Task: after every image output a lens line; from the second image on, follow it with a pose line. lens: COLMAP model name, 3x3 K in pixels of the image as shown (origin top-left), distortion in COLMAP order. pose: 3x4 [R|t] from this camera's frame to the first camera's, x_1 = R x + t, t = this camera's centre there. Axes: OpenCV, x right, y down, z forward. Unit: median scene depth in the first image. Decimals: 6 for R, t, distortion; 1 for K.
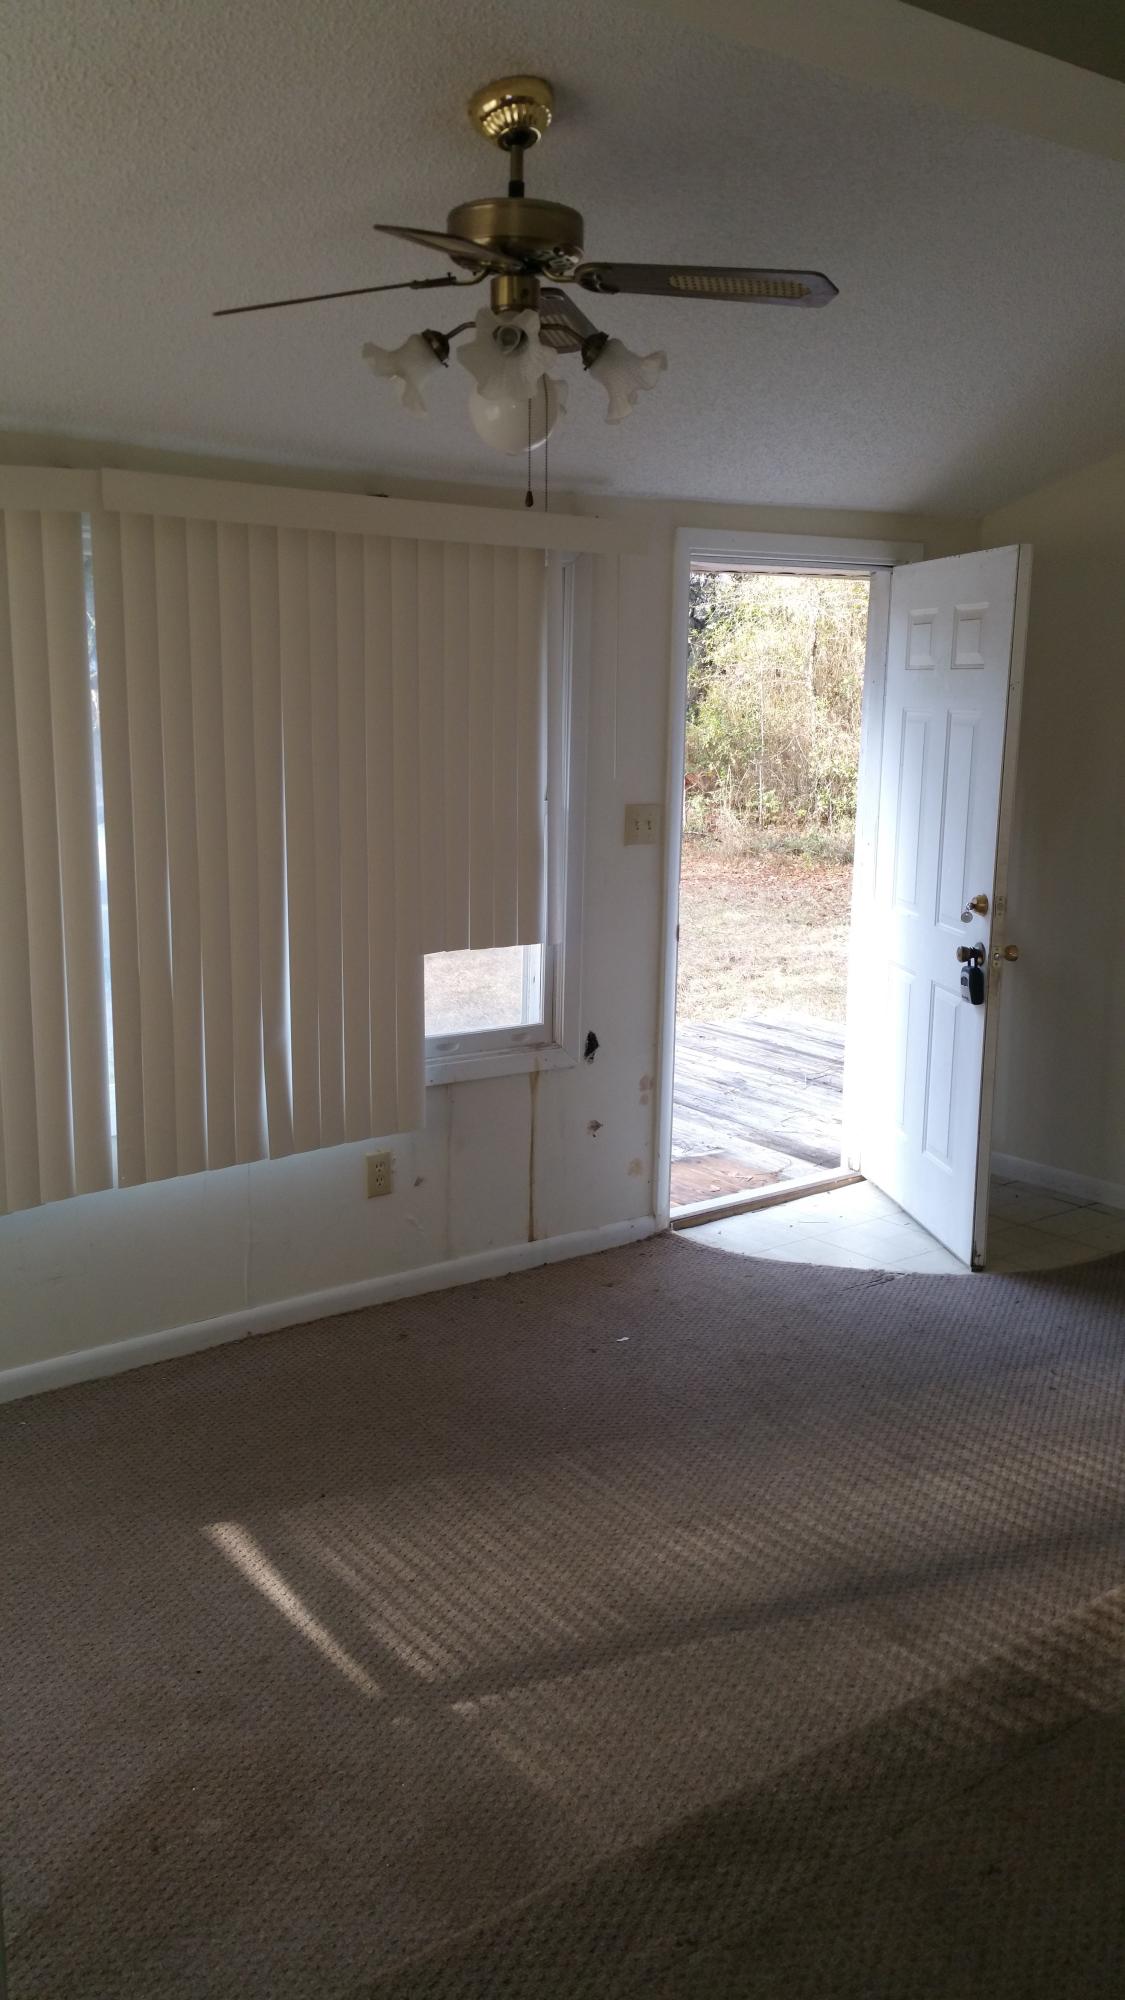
lens RADIAL K [[1568.2, 0, 567.1], [0, 1568.2, 978.6], [0, 0, 1]] dist [0.015395, -0.002523]
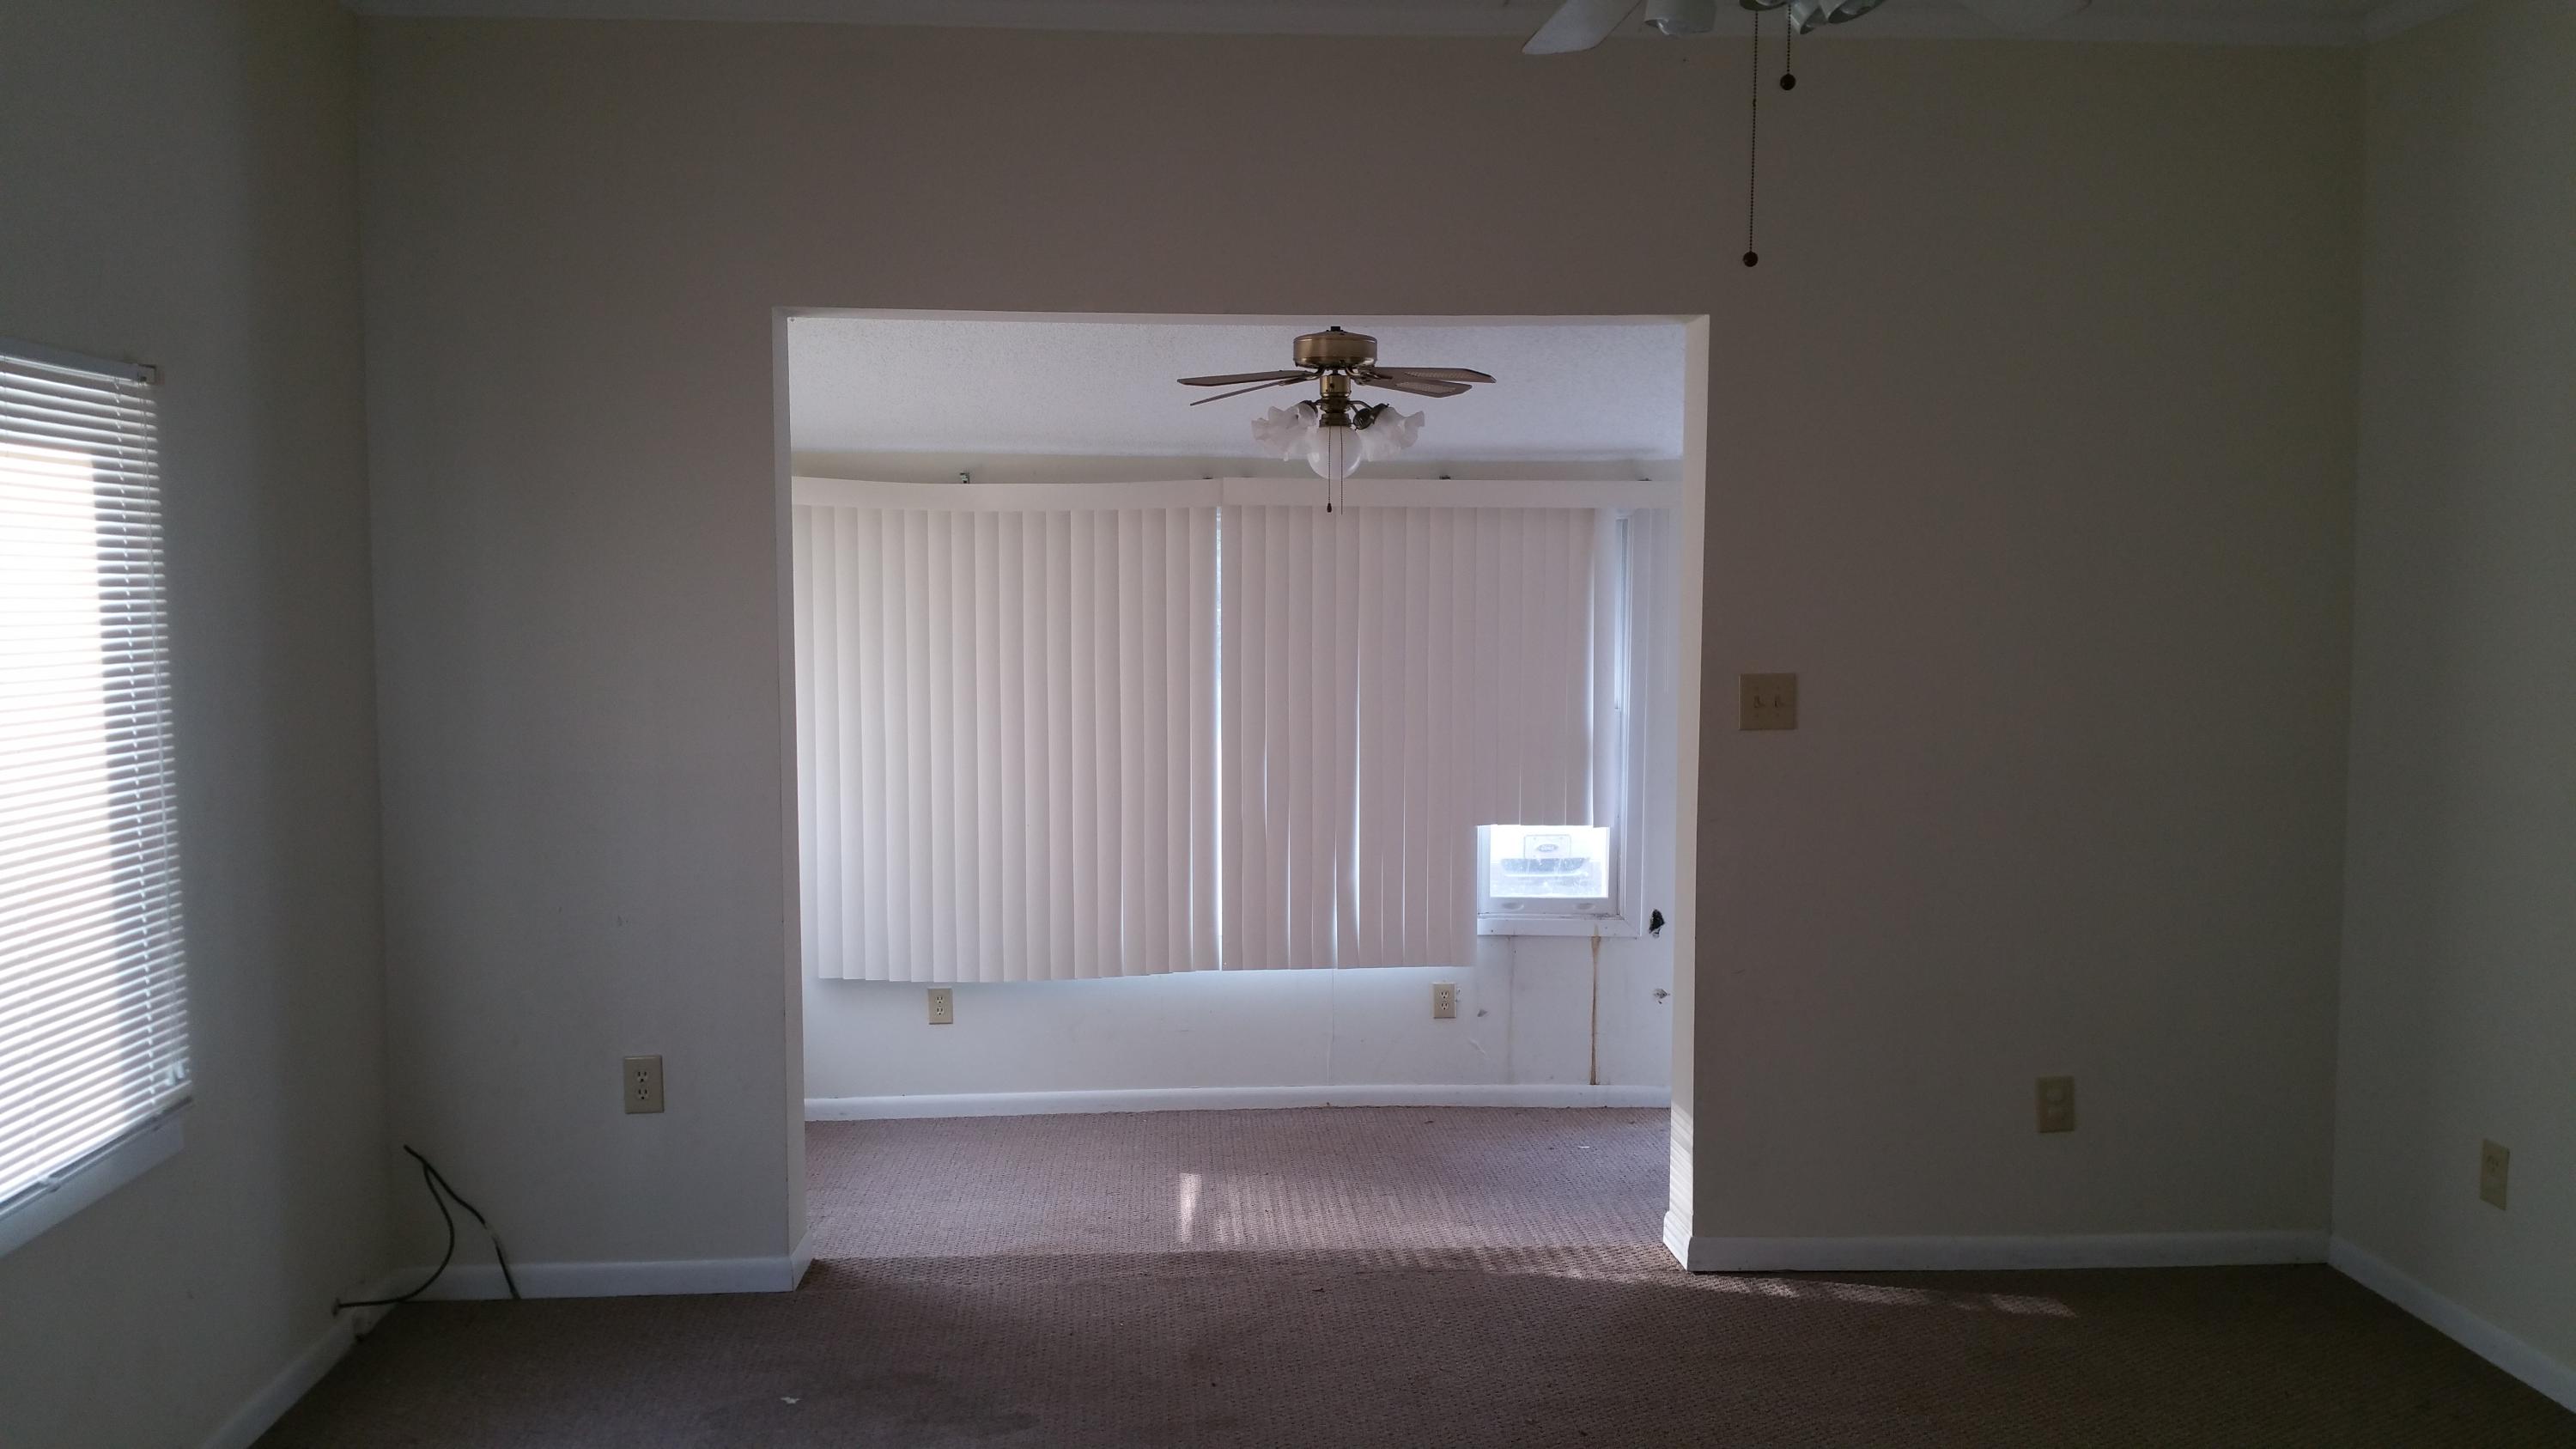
lens RADIAL K [[2020.1, 0, 1281.6], [0, 2020.1, 737.7], [0, 0, 1]] dist [0.015395, -0.002523]
pose [[0.837660, 0.033638, -0.545156, 0.661408], [-0.093979, 0.992092, -0.083189, 0.064725], [0.538046, 0.120918, 0.834197, -0.456175]]
